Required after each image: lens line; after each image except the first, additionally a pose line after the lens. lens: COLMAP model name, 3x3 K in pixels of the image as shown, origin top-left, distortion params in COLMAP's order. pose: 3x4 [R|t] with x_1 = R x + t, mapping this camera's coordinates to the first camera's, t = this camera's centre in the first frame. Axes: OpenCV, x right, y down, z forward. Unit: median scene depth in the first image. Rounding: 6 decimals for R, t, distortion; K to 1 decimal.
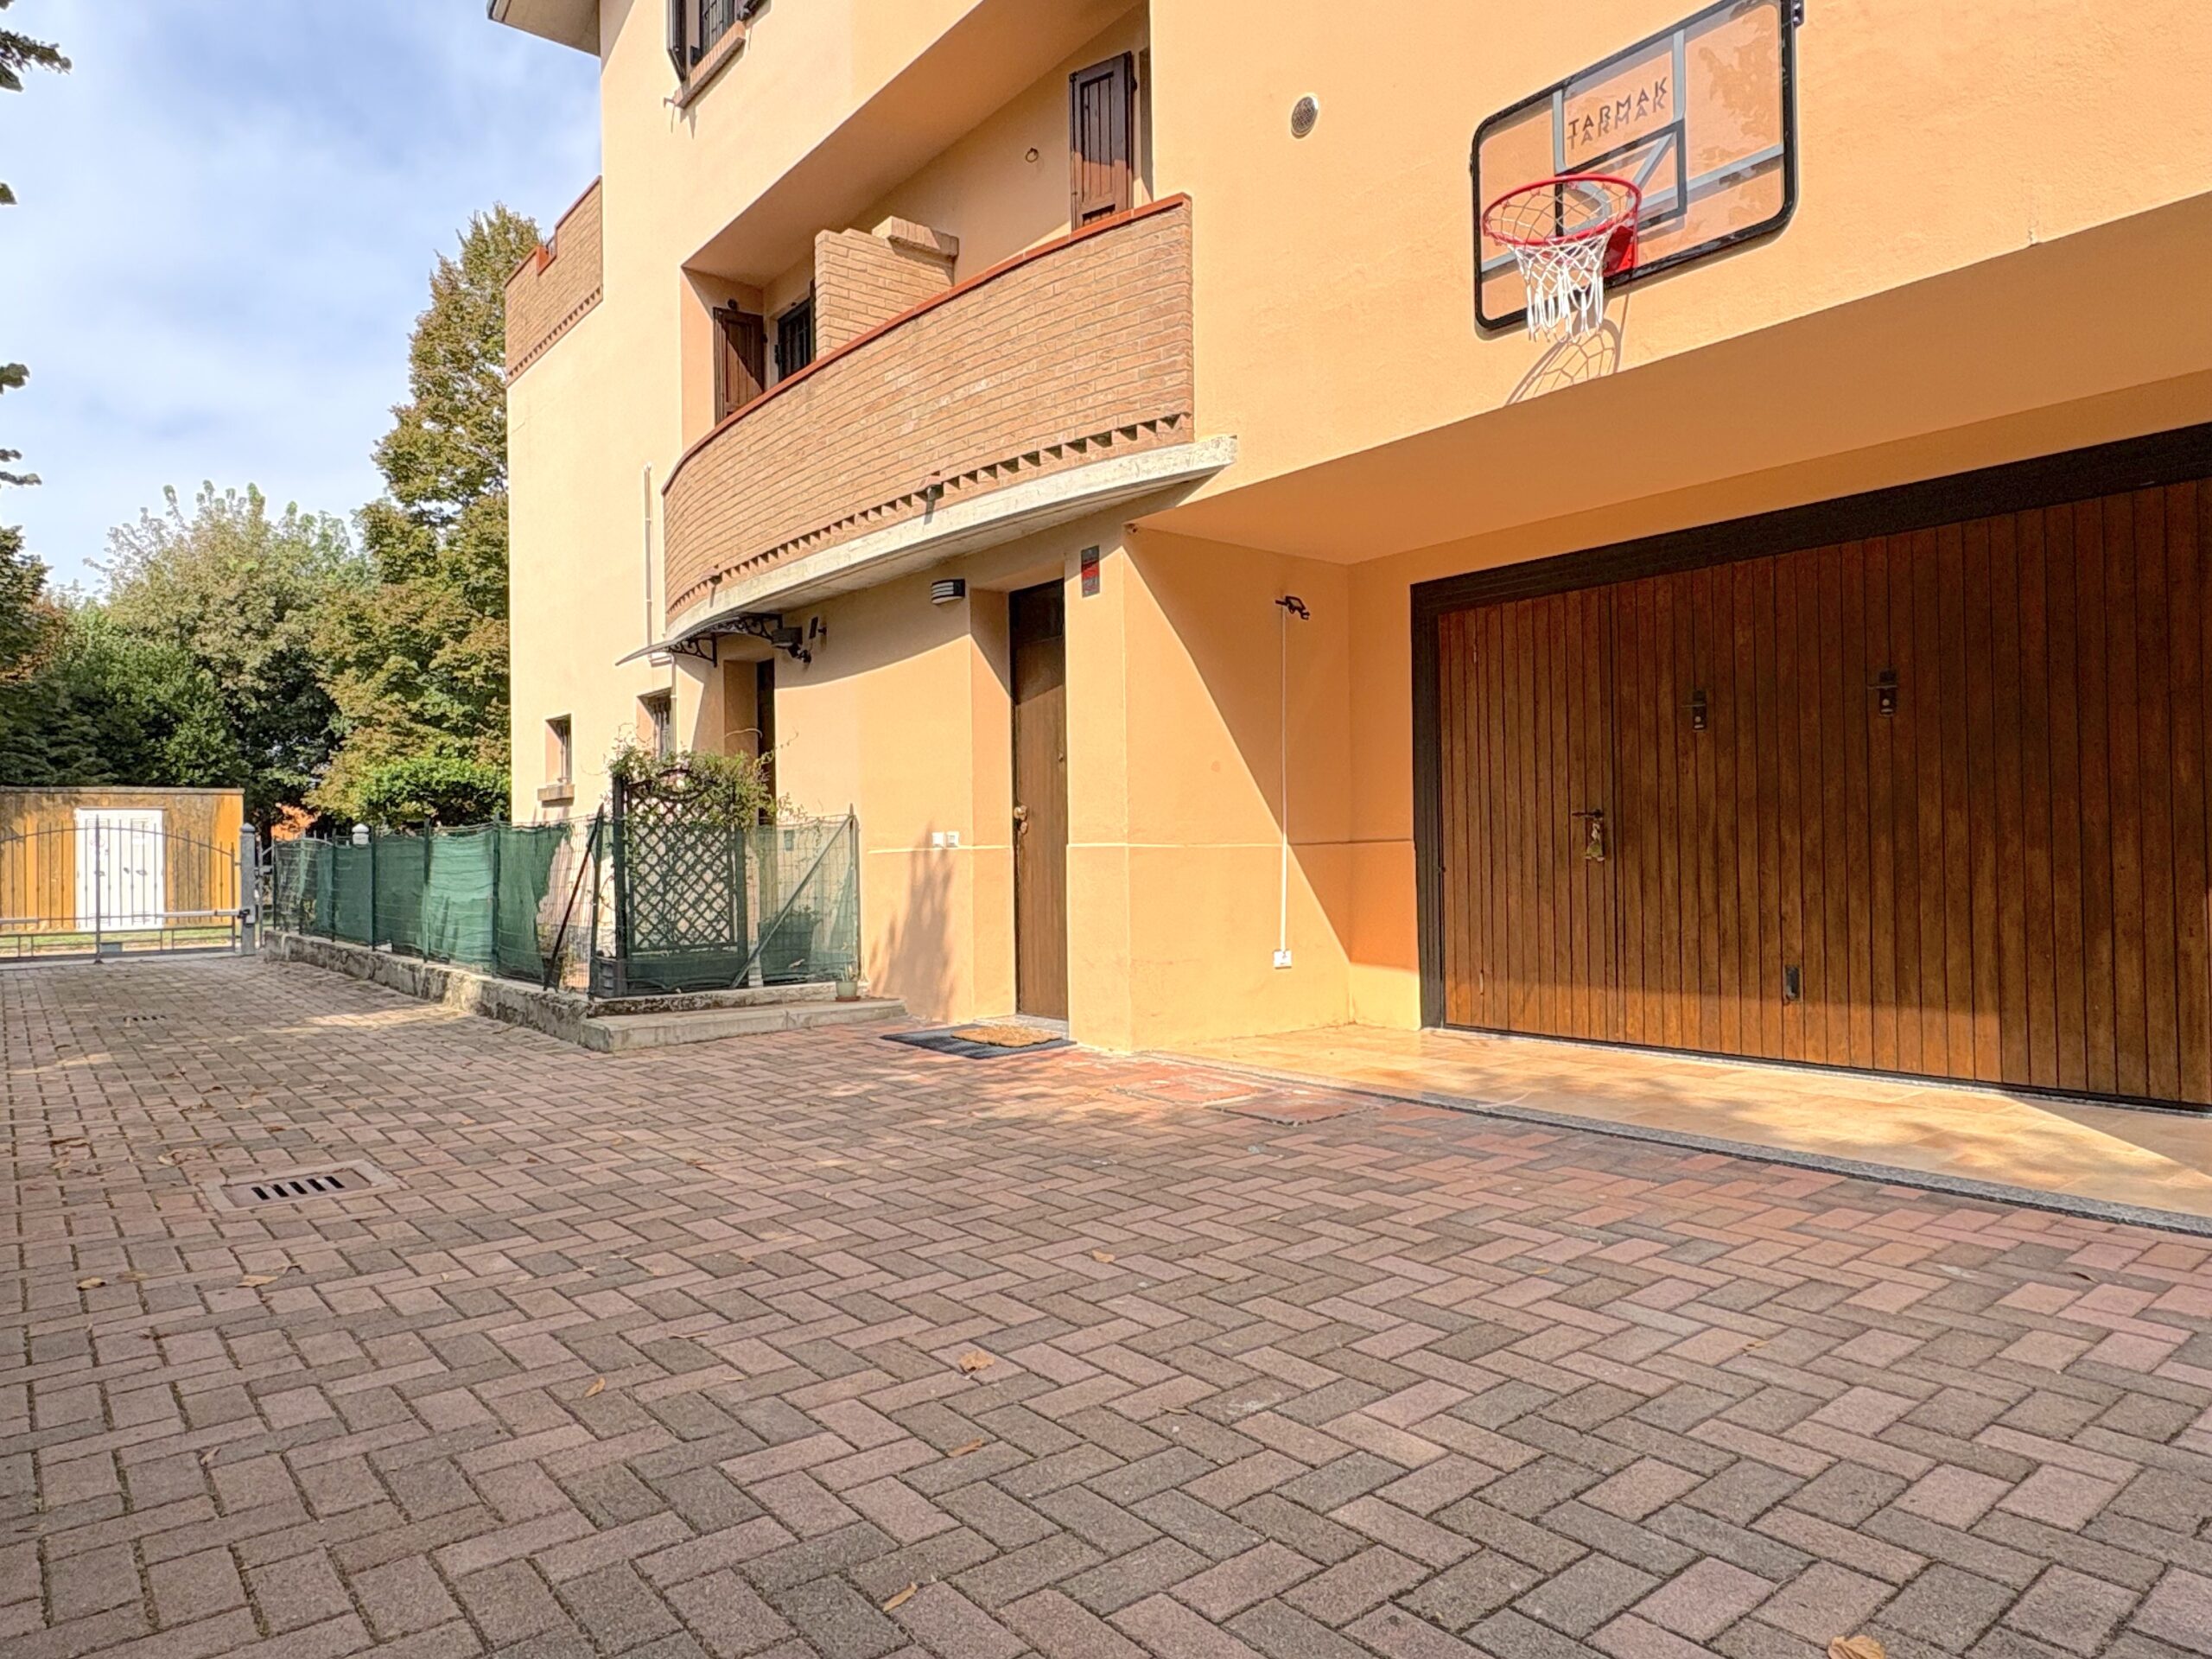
lens RADIAL K [[1382.8, 0, 1097.7], [0, 1382.8, 840.7], [0, 0, 1]] dist [0.000516, -0.001755]
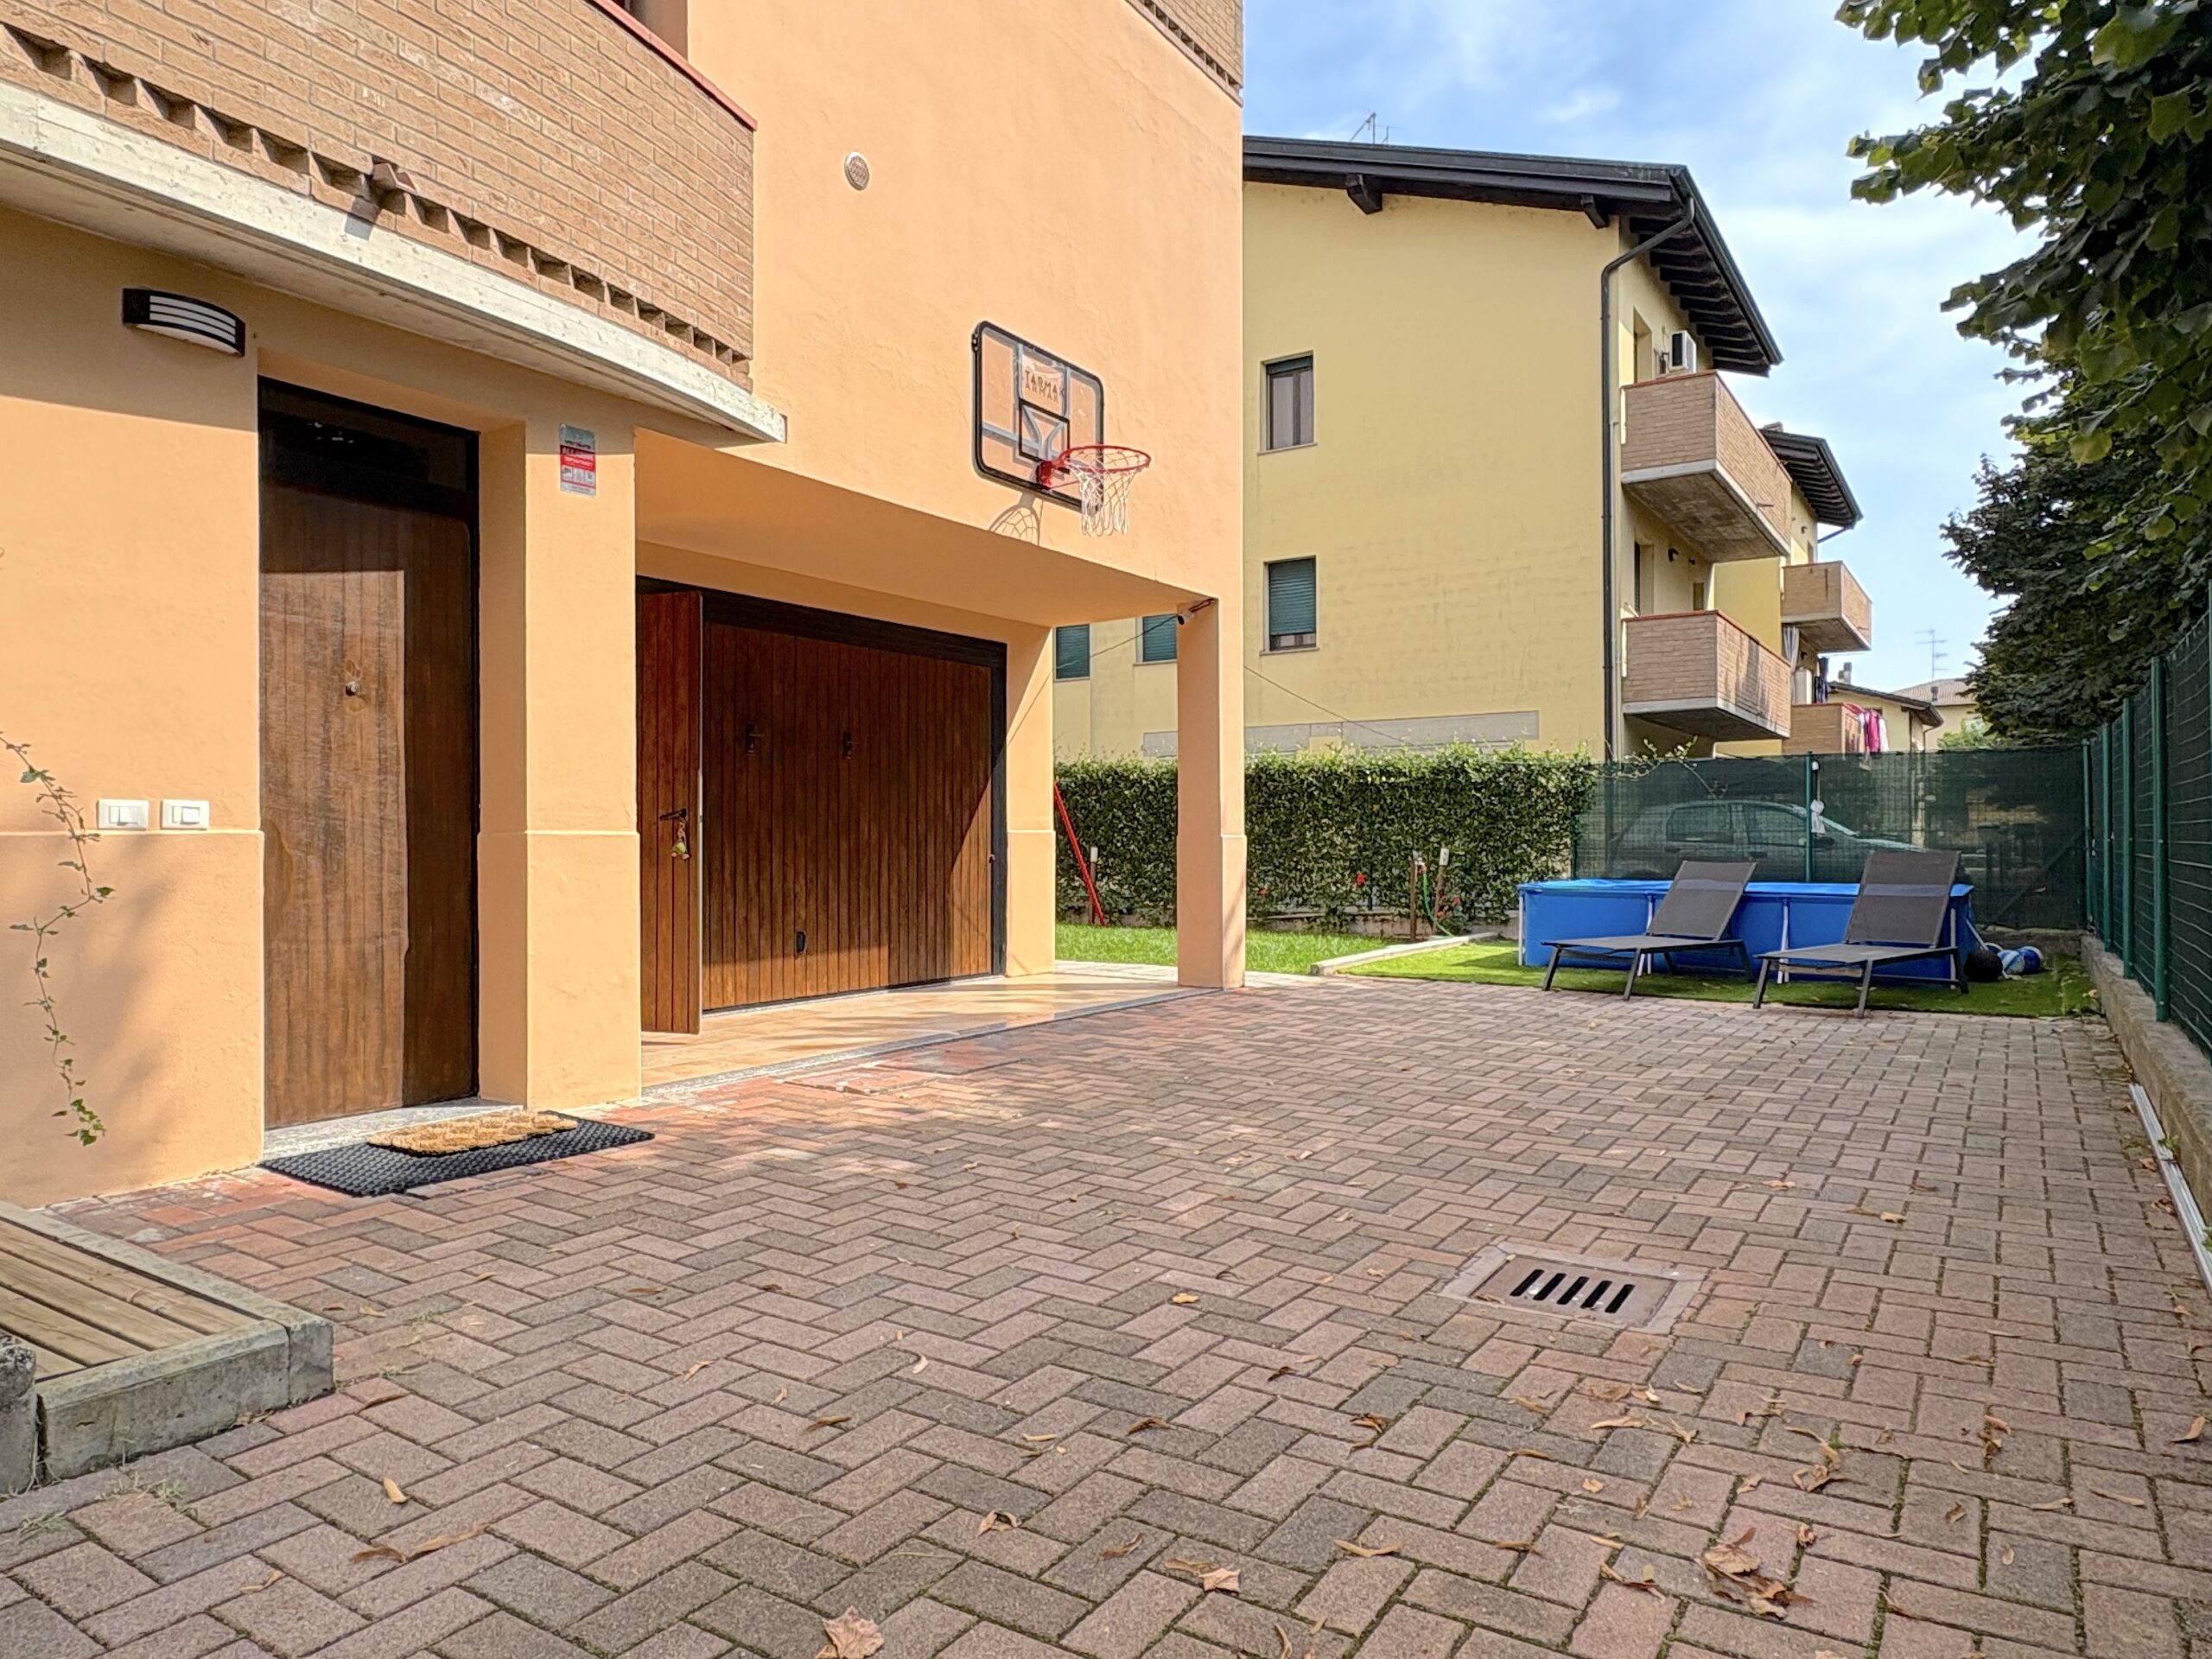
lens RADIAL K [[1411.8, 0, 1106.0], [0, 1411.8, 829.5], [0, 0, 1]] dist [-0.000611, -0.000521]
pose [[-0.316591, 0.021274, 0.948324, -0.917677], [-0.000181, 0.999747, -0.022488, 0.019804], [-0.948562, -0.007291, -0.316507, 1.113725]]
